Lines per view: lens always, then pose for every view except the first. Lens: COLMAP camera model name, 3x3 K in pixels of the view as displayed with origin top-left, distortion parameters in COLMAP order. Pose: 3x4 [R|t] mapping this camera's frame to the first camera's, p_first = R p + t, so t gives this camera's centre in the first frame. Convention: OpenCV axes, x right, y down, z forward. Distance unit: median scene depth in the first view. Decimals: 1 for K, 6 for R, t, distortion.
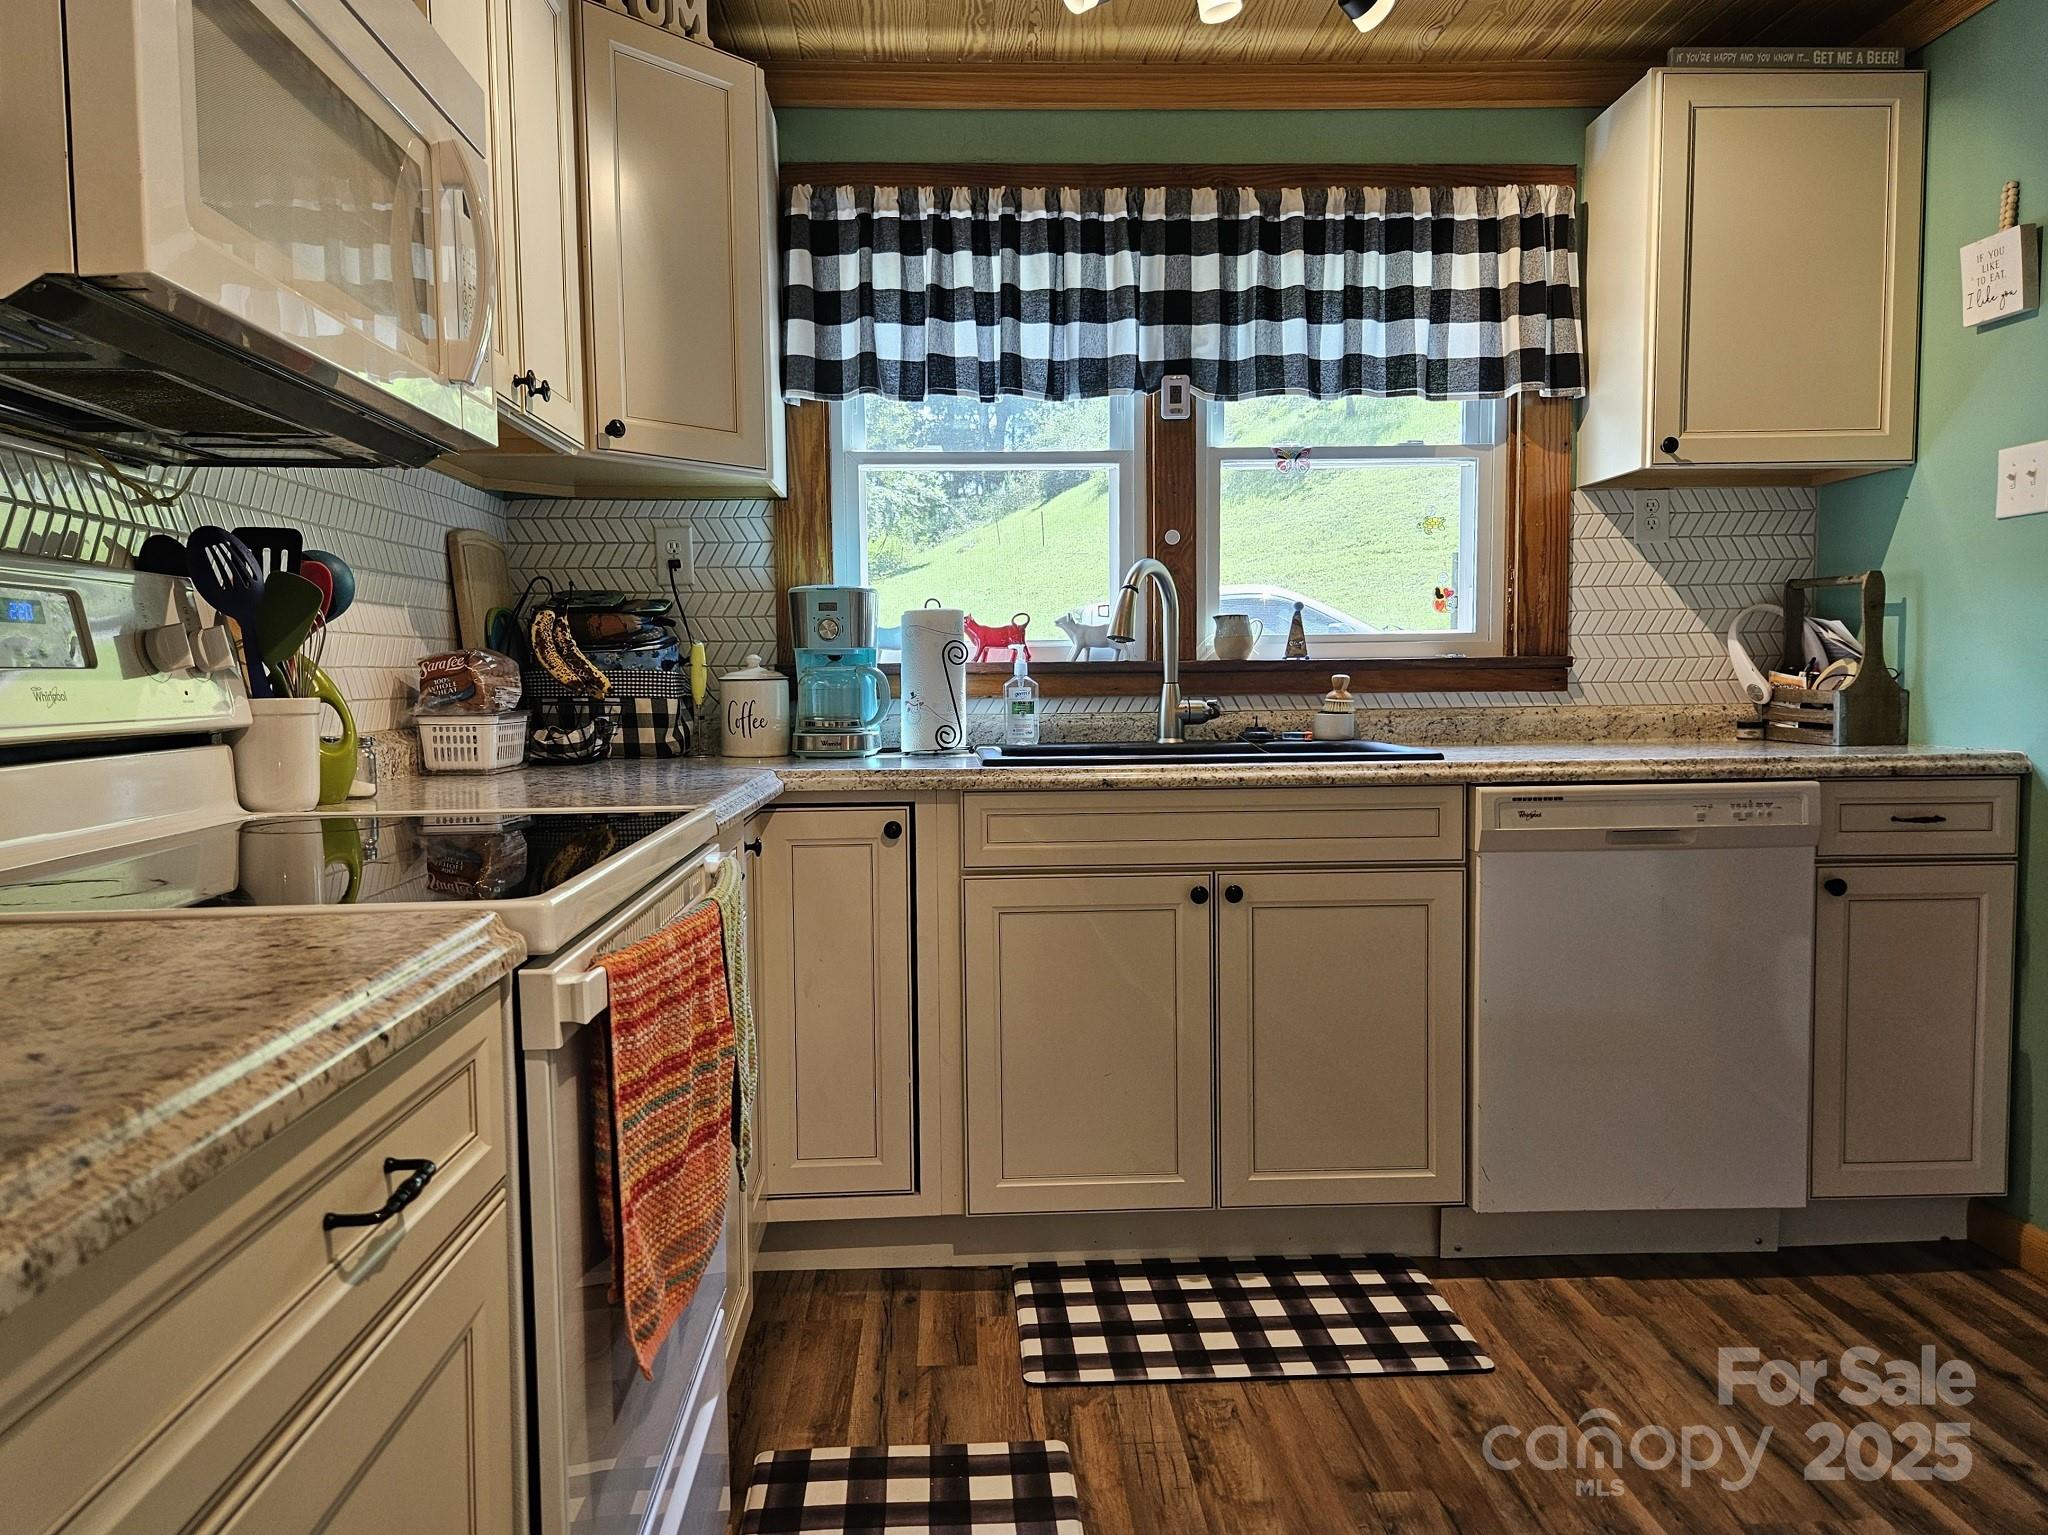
lens RADIAL K [[1428.4, 0, 1015.5], [0, 1428.4, 767.4], [0, 0, 1]] dist [0.046041, -0.003862]
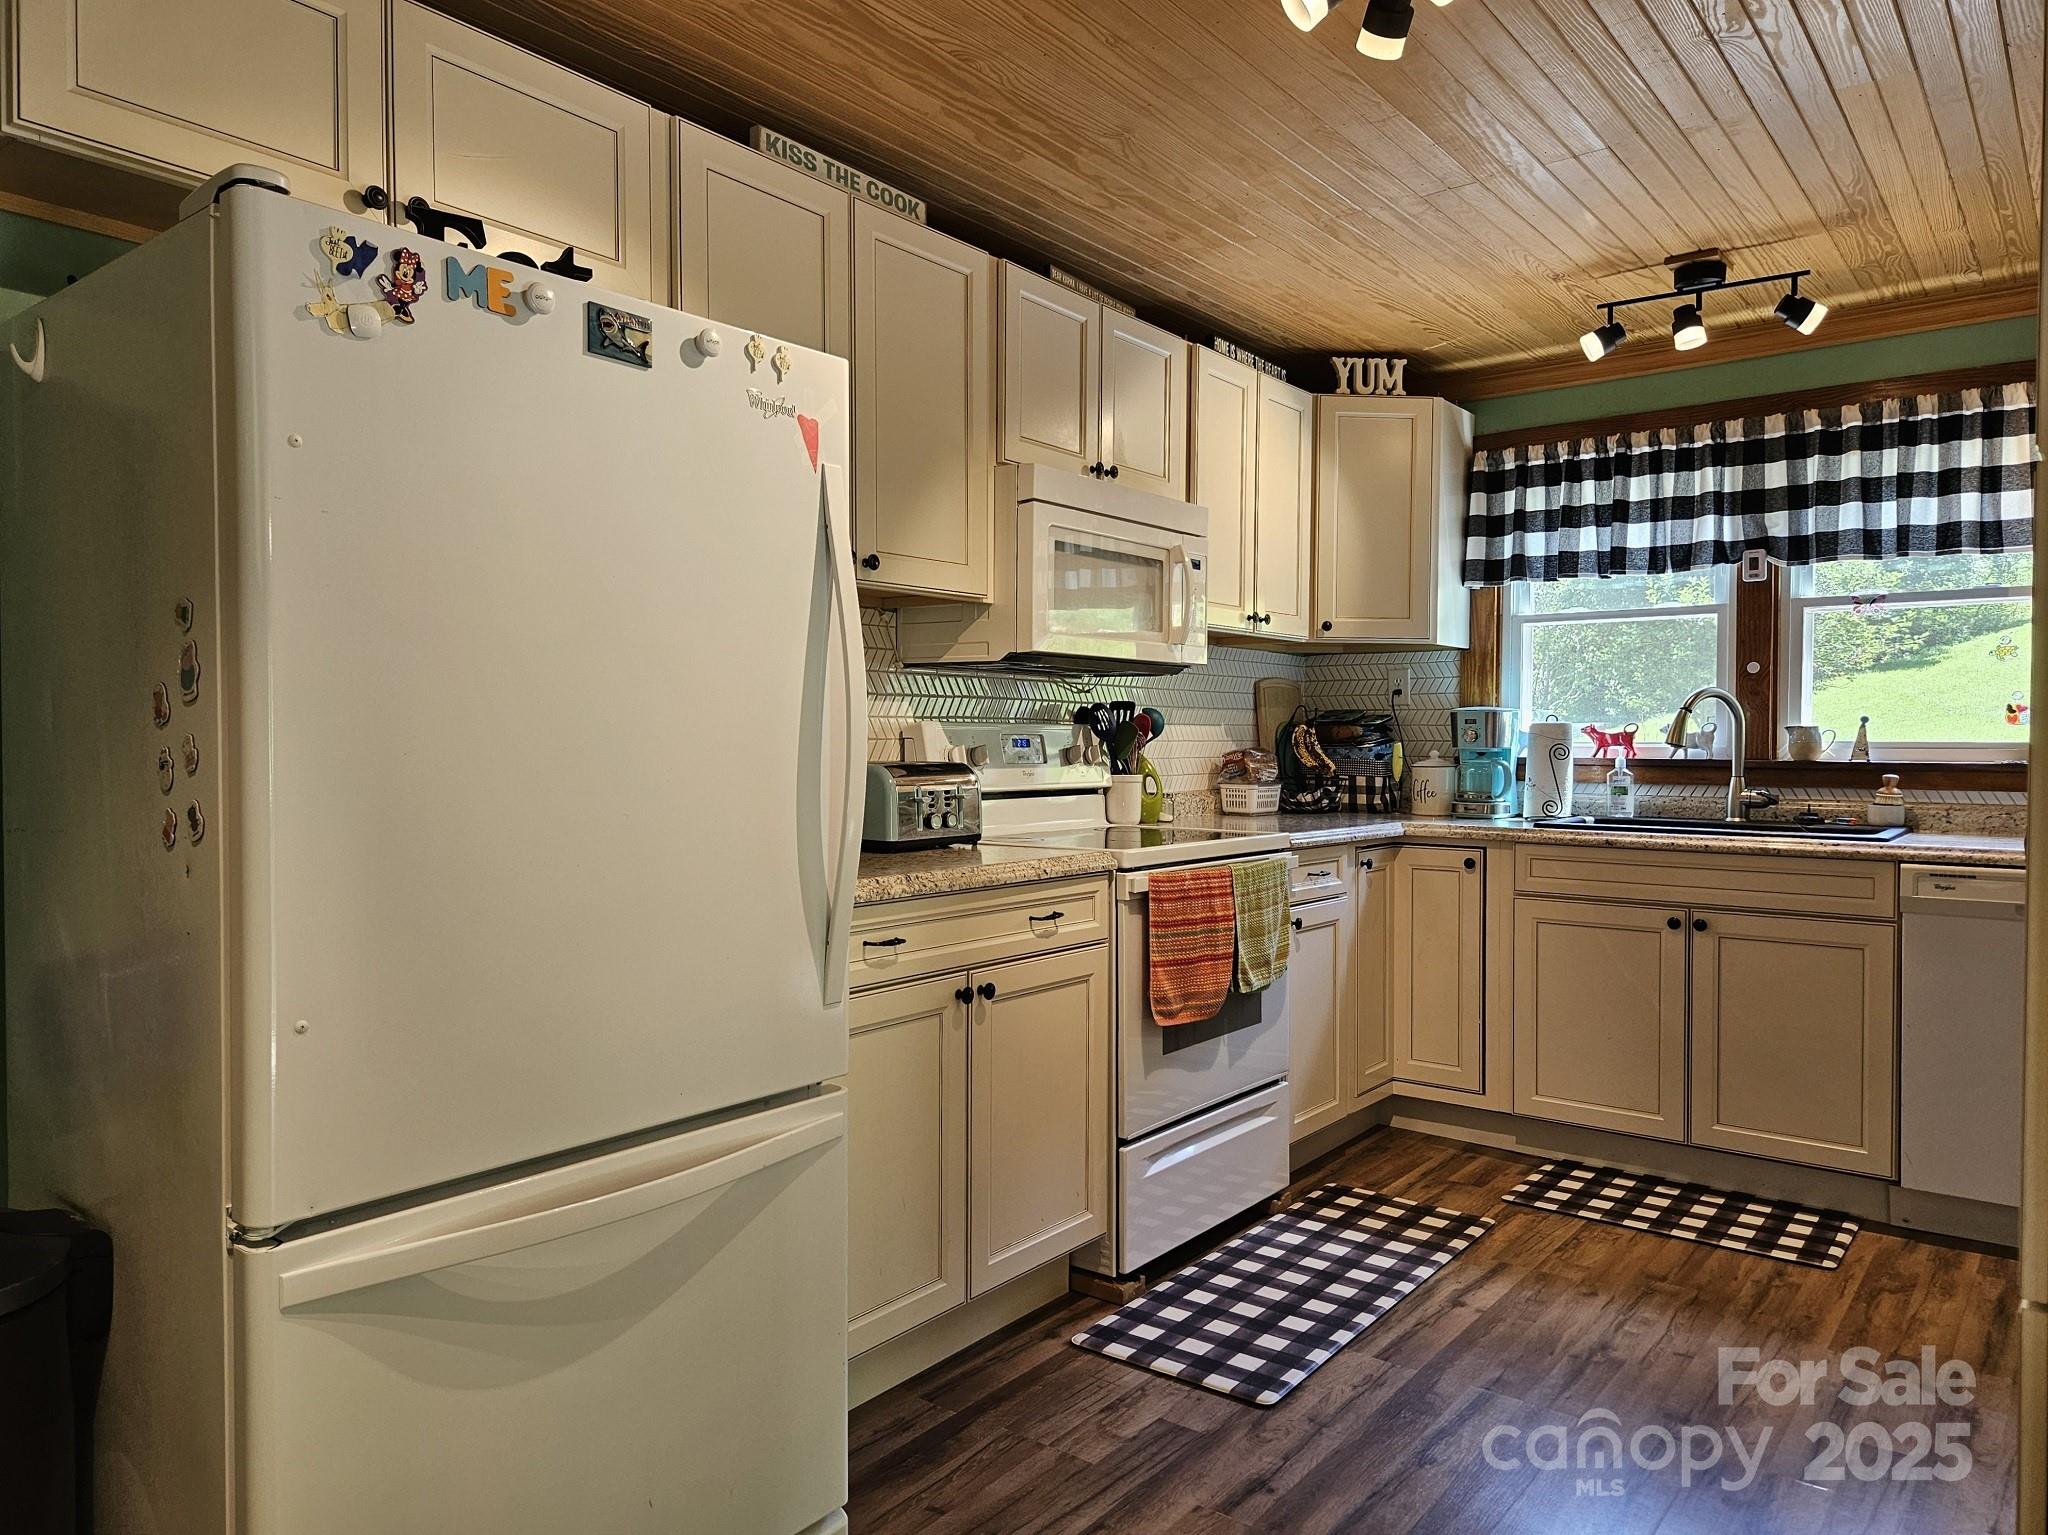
lens RADIAL K [[1428.4, 0, 1026.3], [0, 1428.4, 764.2], [0, 0, 1]] dist [0.046041, -0.003862]
pose [[0.759313, 0.026454, -0.650188, 0.545730], [-0.055266, 0.998185, -0.023928, -0.001319], [0.648375, 0.054102, 0.759397, -0.530585]]
